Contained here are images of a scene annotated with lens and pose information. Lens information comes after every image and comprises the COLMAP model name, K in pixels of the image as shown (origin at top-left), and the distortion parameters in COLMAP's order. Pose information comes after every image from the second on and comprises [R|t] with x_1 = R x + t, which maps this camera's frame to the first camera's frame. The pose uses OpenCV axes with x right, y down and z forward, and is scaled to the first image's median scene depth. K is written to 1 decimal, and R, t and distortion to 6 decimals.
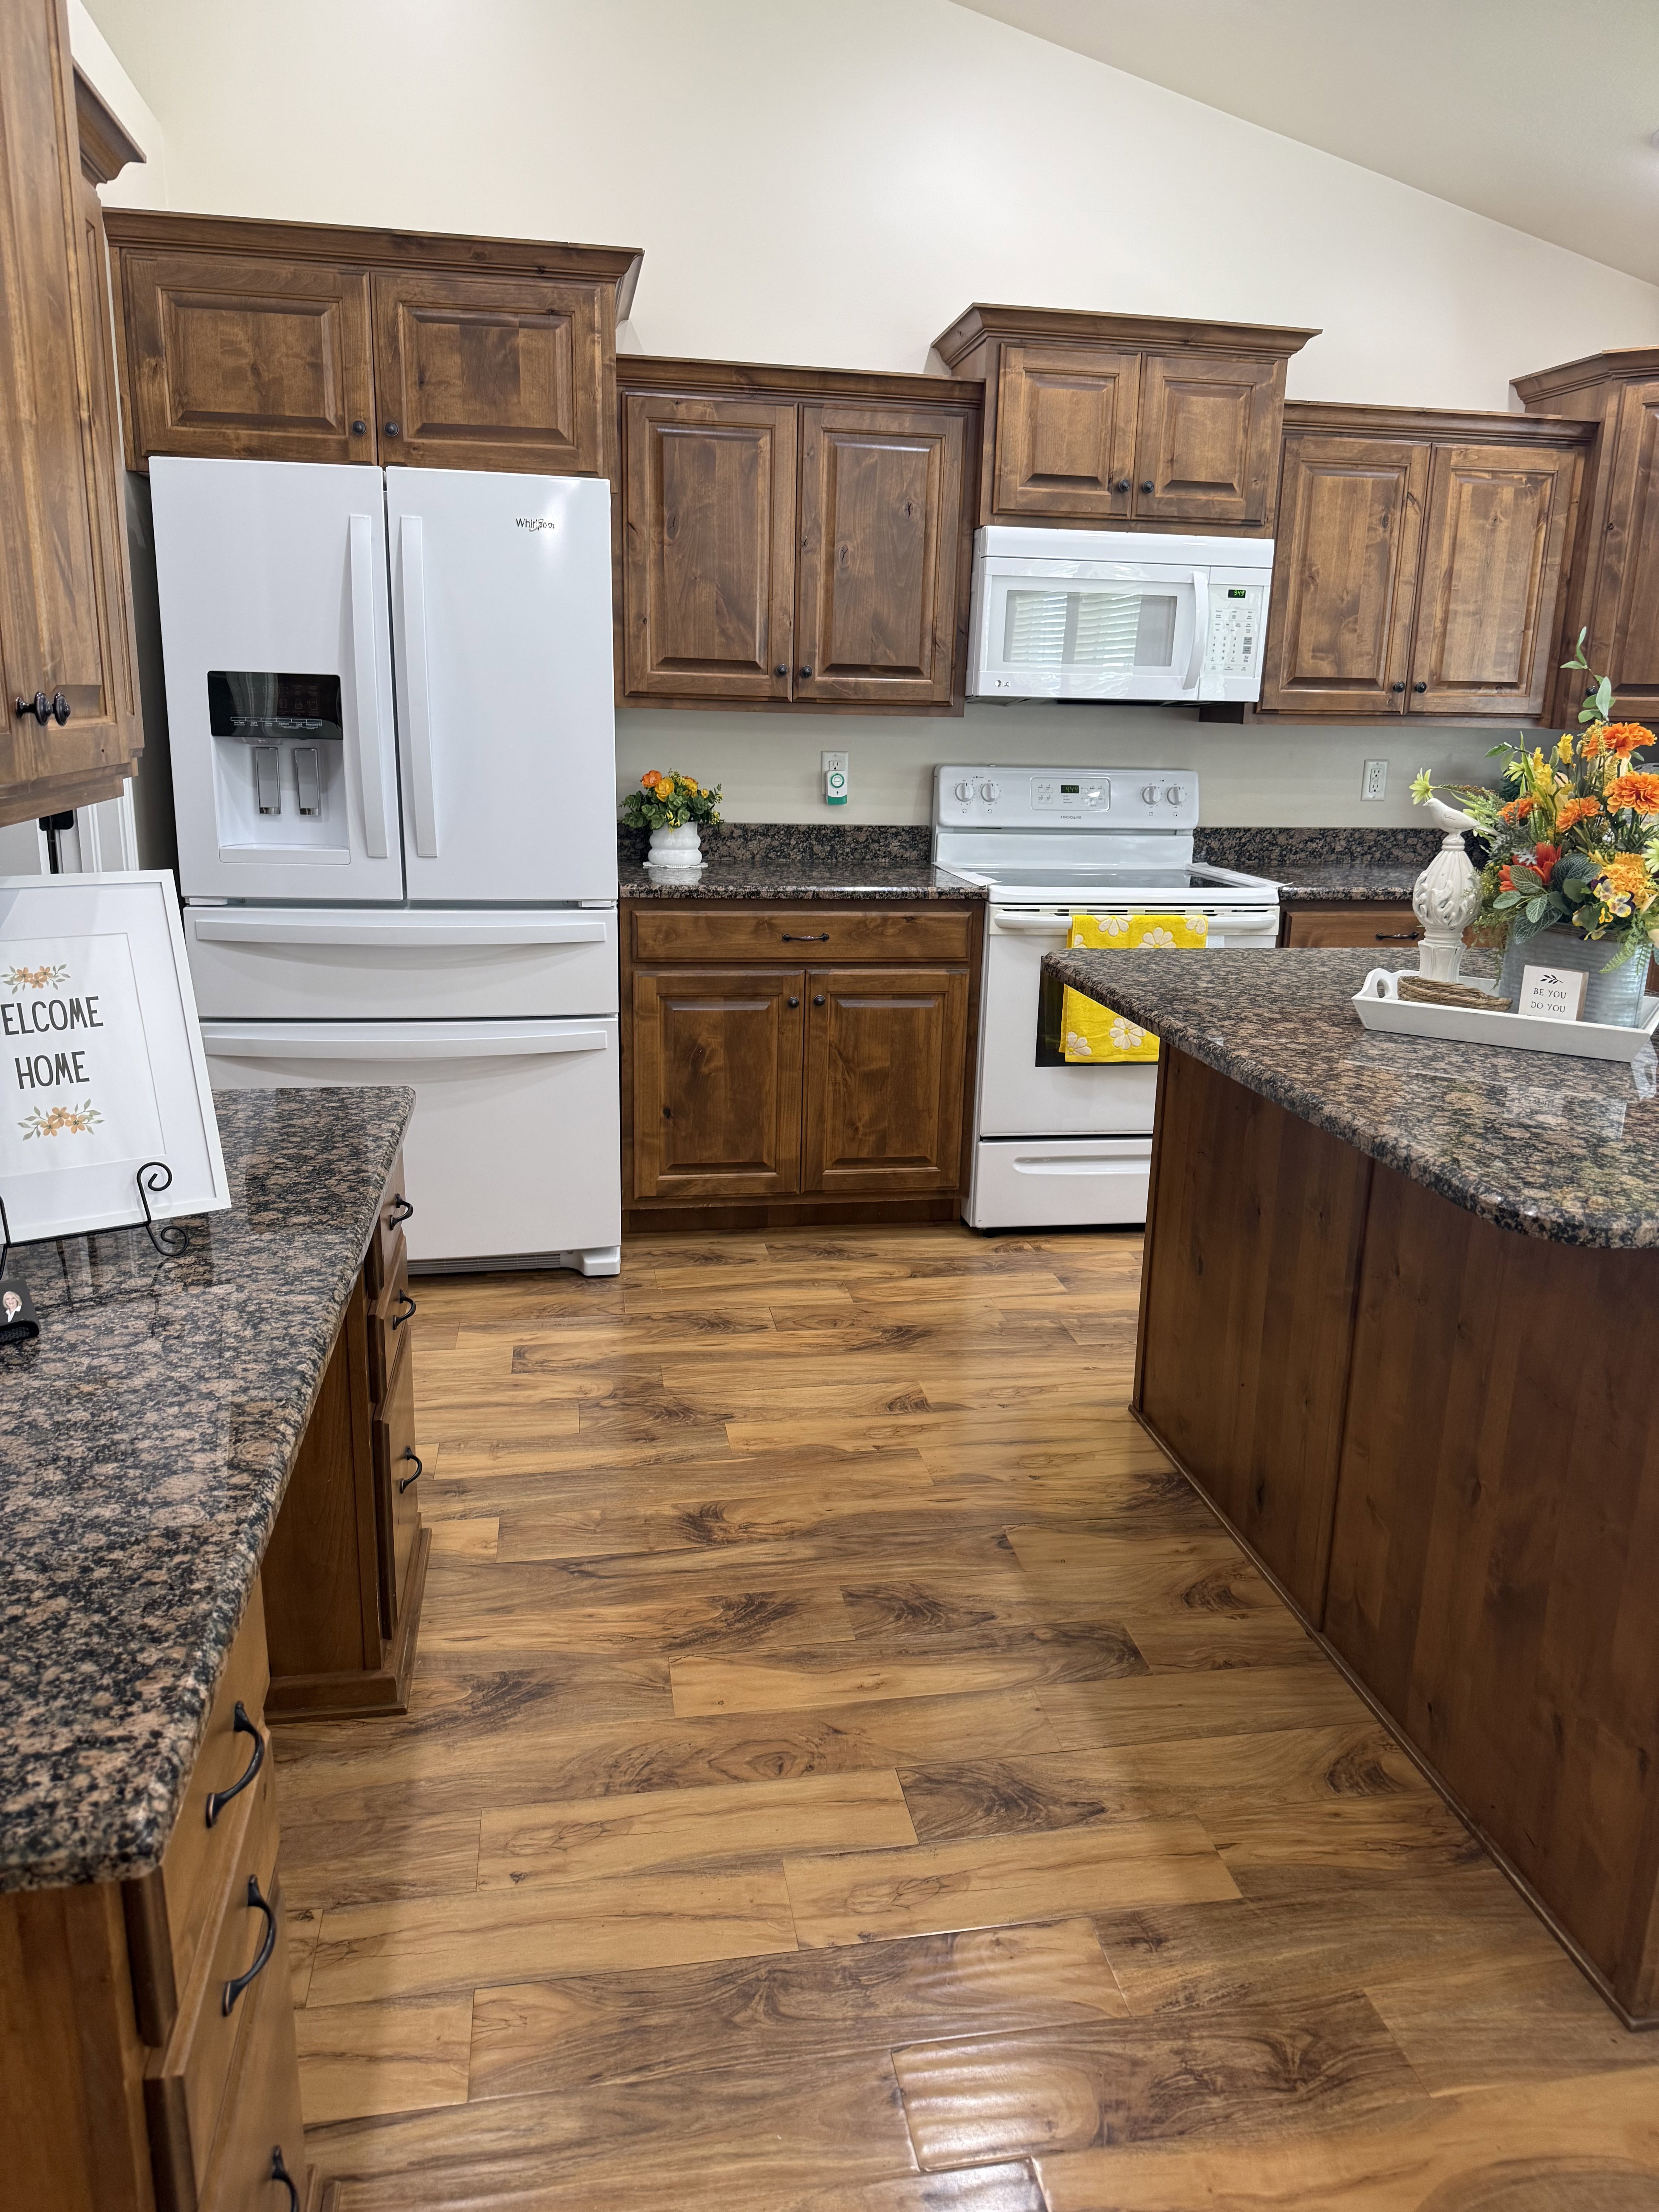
lens RADIAL K [[1548.9, 0, 824.1], [0, 1548.9, 1126.7], [0, 0, 1]] dist [0.043225, -0.054944]
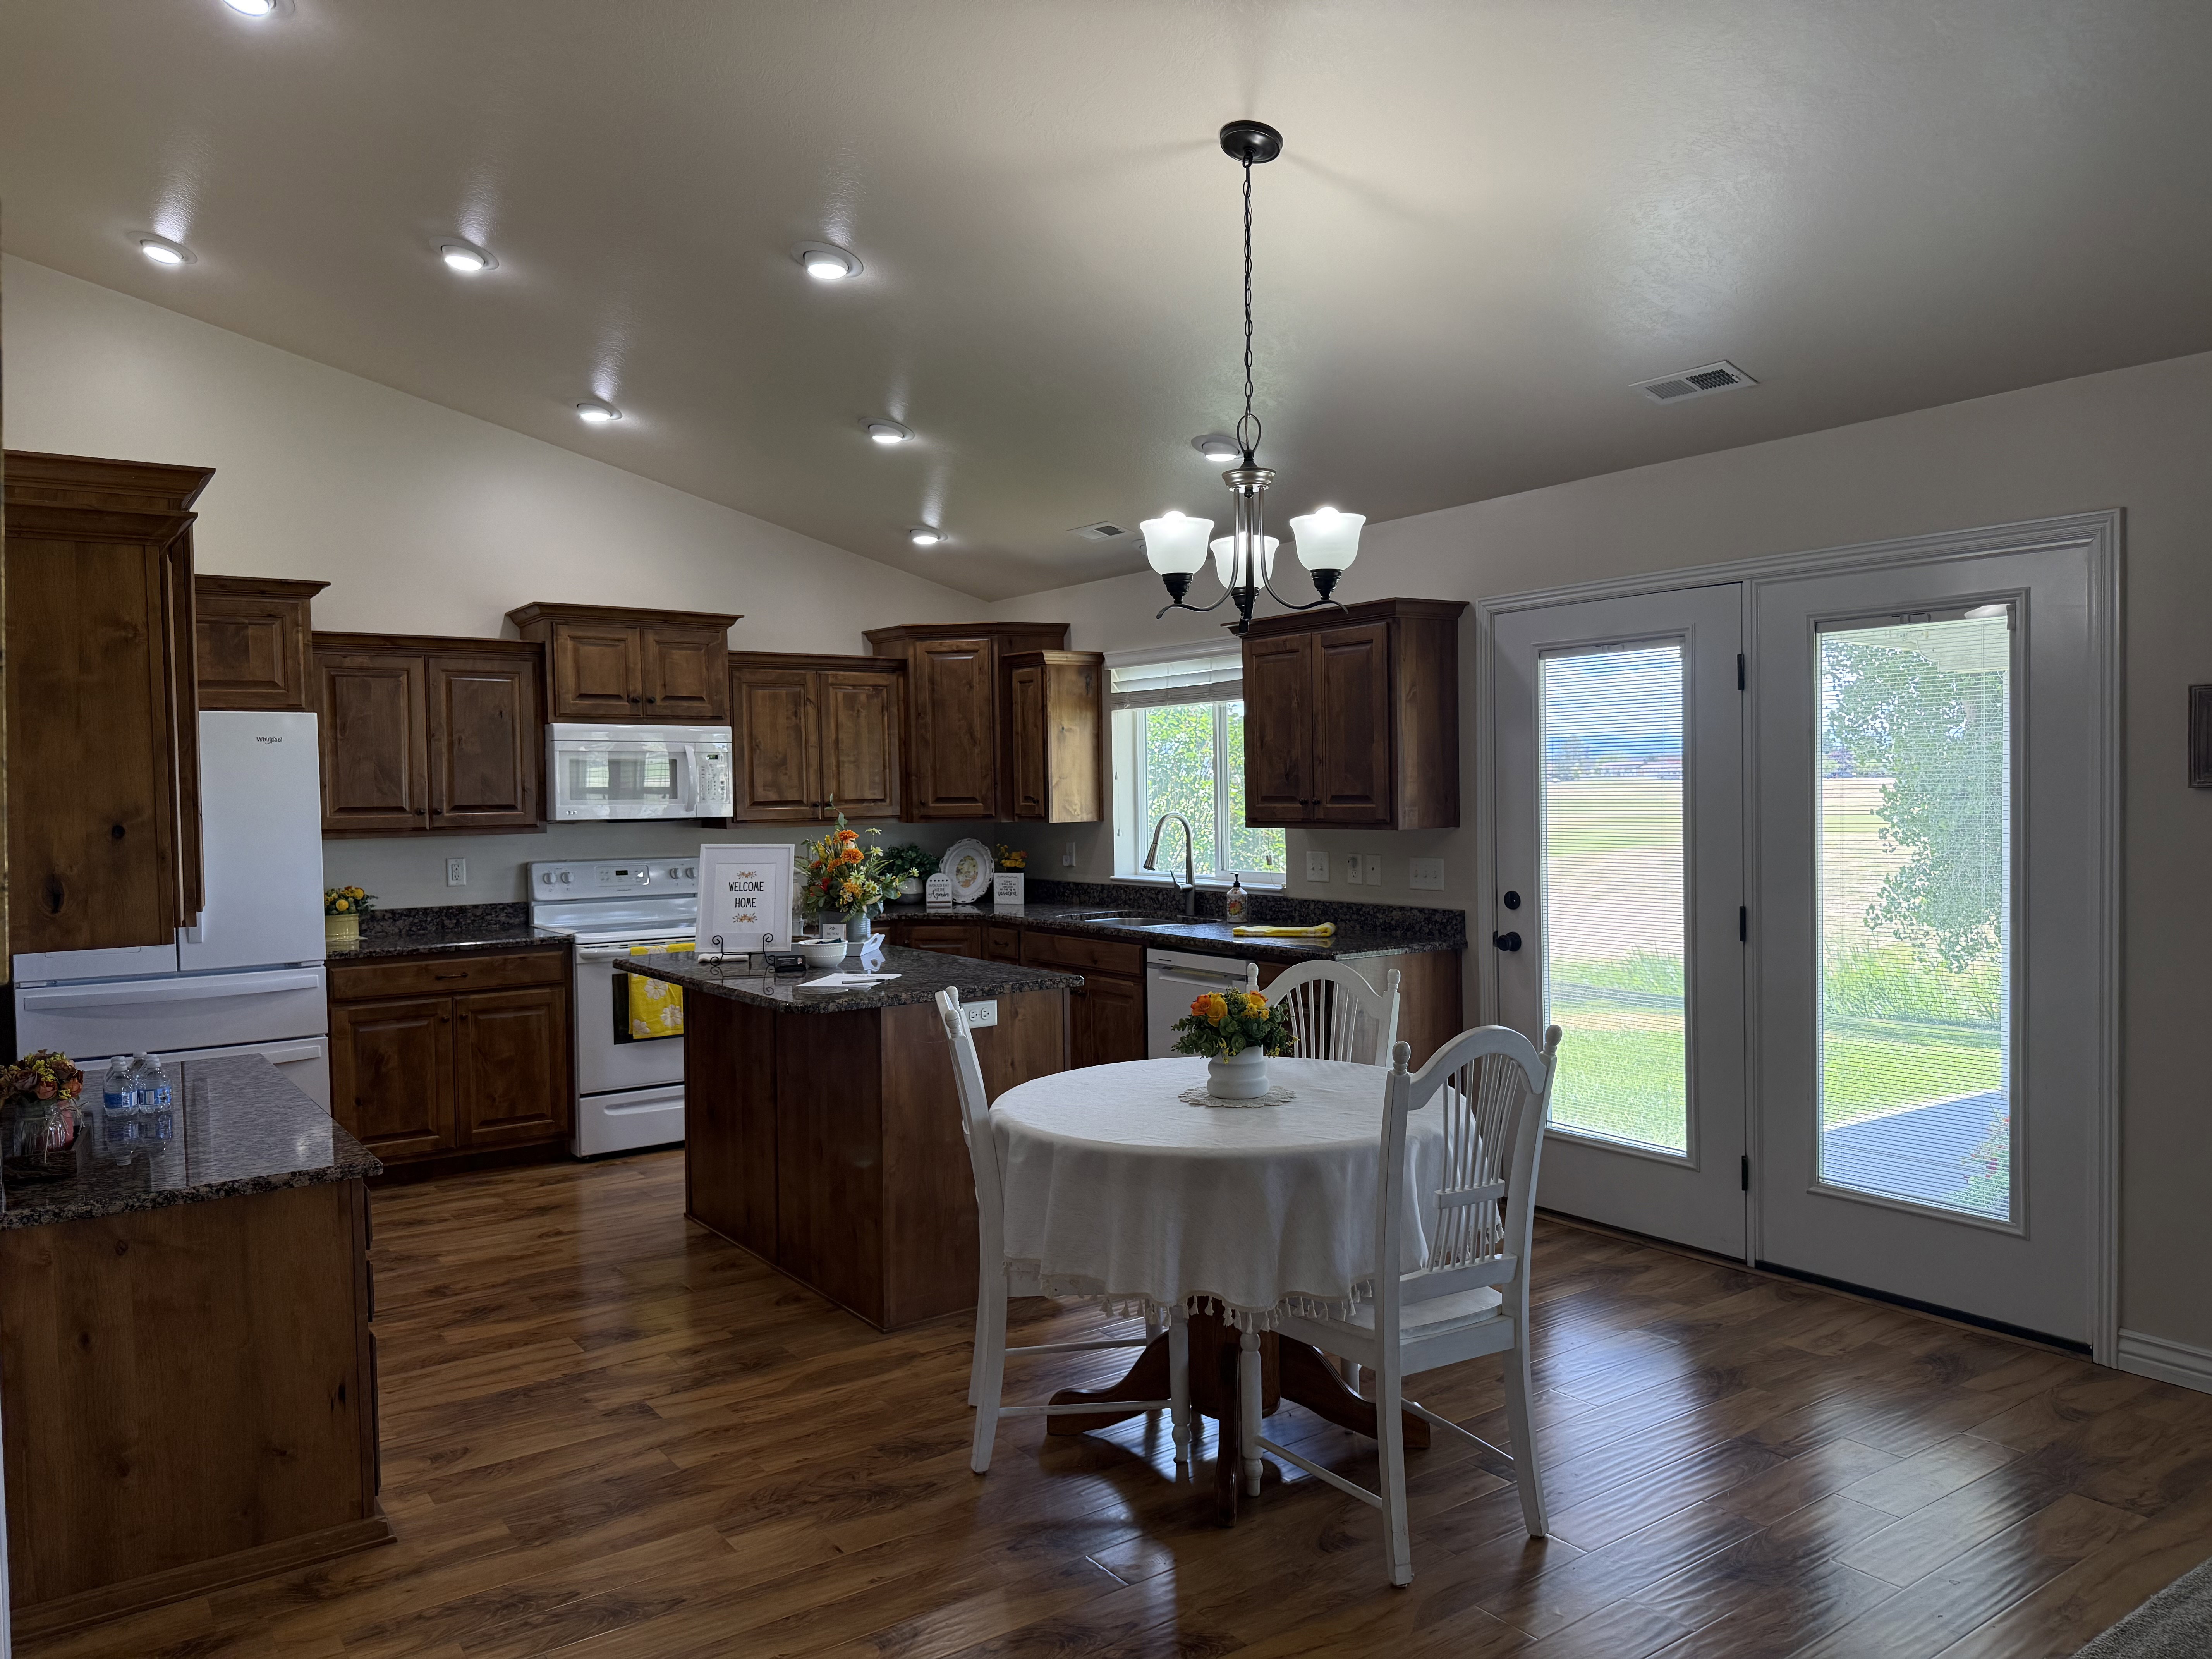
lens RADIAL K [[1548.9, 0, 1123.8], [0, 1548.9, 847.1], [0, 0, 1]] dist [0.043225, -0.054944]
pose [[0.894127, -0.052752, 0.444696, -0.096722], [0.149160, 0.971415, -0.184673, 0.140201], [-0.422243, 0.231452, 0.876437, -0.681293]]
